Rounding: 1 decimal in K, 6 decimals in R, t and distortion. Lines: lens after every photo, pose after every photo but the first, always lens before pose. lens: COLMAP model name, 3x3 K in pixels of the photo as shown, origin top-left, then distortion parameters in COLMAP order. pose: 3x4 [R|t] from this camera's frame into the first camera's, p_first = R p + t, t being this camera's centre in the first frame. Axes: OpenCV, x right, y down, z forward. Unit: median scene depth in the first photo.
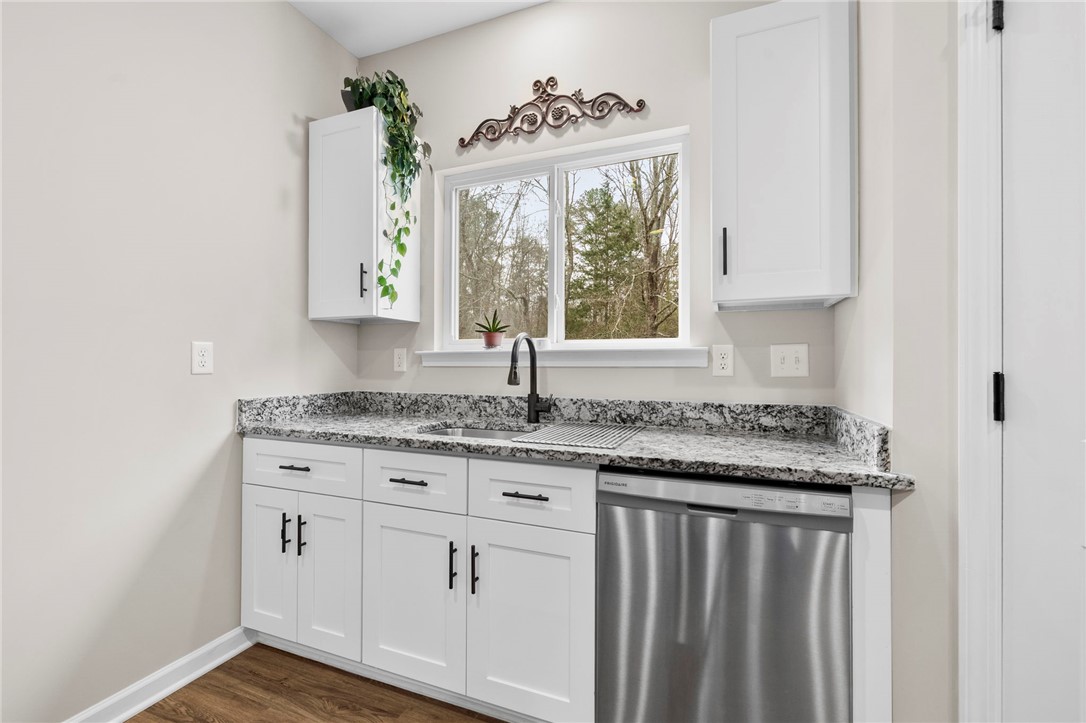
lens RADIAL K [[461.3, 0, 543.0], [0, 461.3, 361.5], [0, 0, 1]] dist [0.000700, 0.000017]
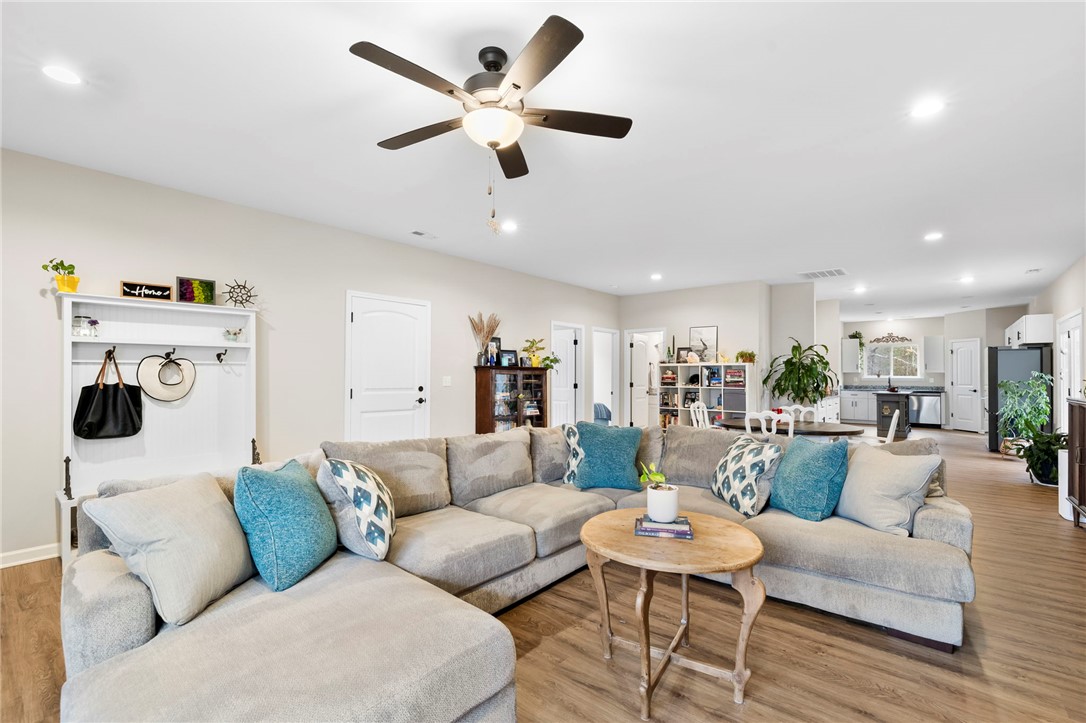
lens RADIAL K [[471.1, 0, 542.6], [0, 471.1, 366.7], [0, 0, 1]] dist [0.000815, 0.000099]
pose [[0.945738, -0.004733, -0.324895, -2.296407], [0.000536, 0.999915, -0.013007, -0.094019], [0.324929, 0.012127, 0.945661, -6.305864]]
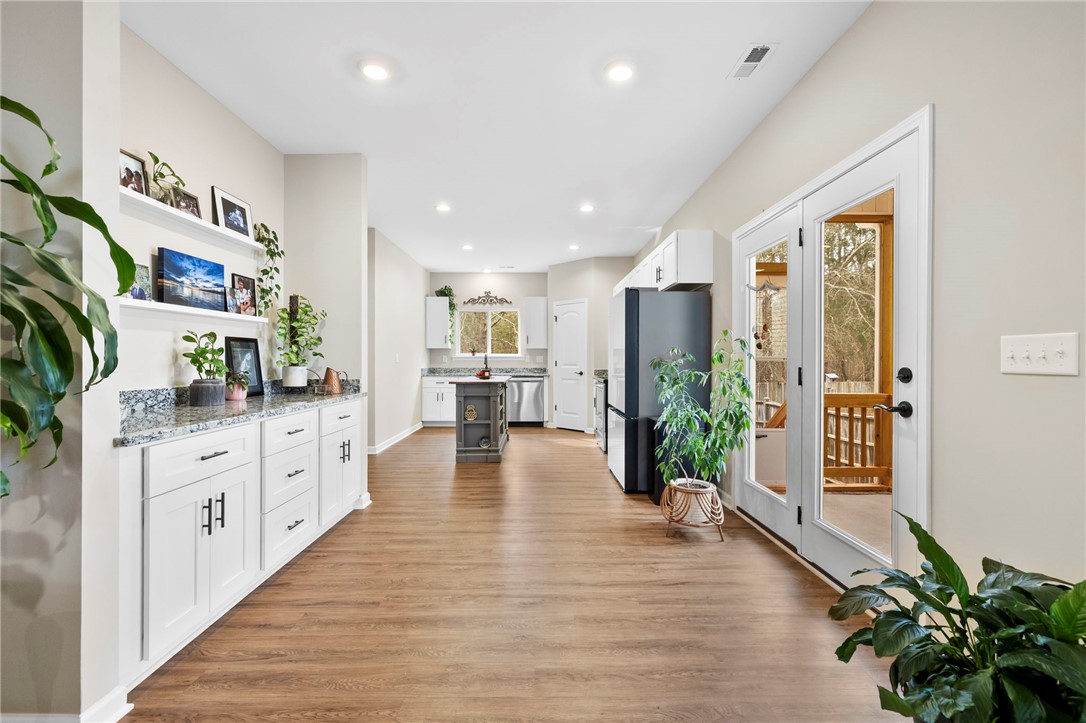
lens RADIAL K [[461.3, 0, 543.0], [0, 461.3, 361.5], [0, 0, 1]] dist [0.000700, 0.000017]
pose [[0.925208, -0.004136, 0.379438, -1.116041], [0.000910, 0.999962, 0.008682, -0.015488], [-0.379459, -0.007687, 0.925176, -3.044564]]
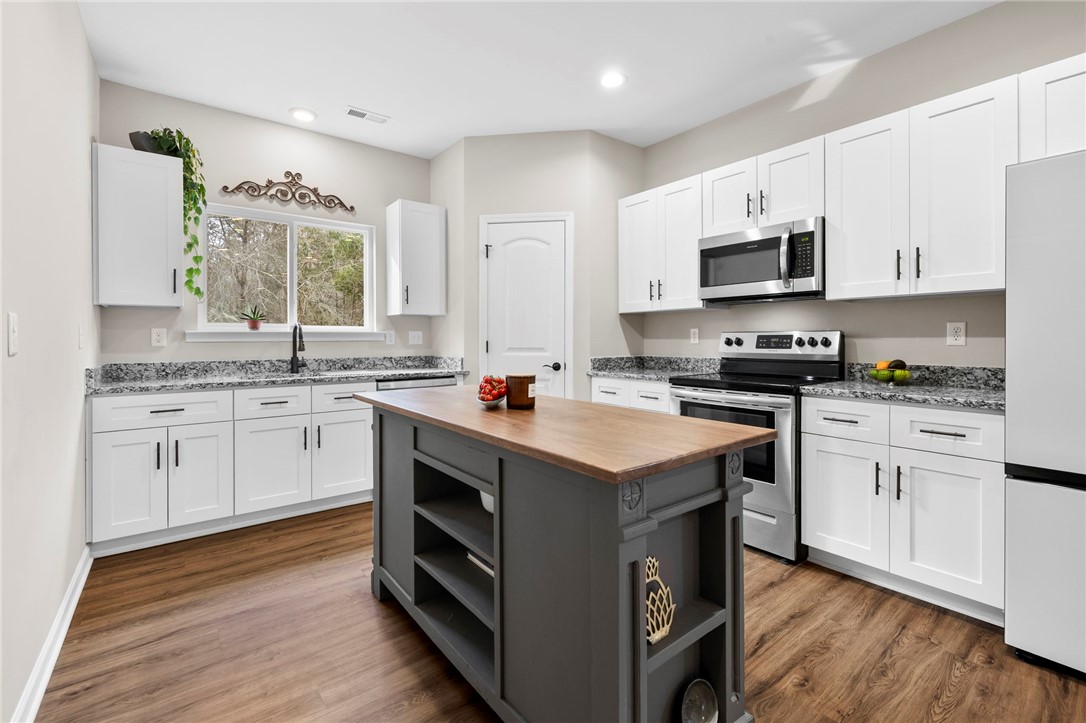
lens RADIAL K [[472.0, 0, 547.0], [0, 472.0, 341.3], [0, 0, 1]] dist [0.001280, 0.000253]
pose [[0.503546, -0.008392, 0.863928, -1.035181], [0.000128, 0.999954, 0.009639, -0.005582], [-0.863969, -0.004743, 0.503523, -0.688139]]
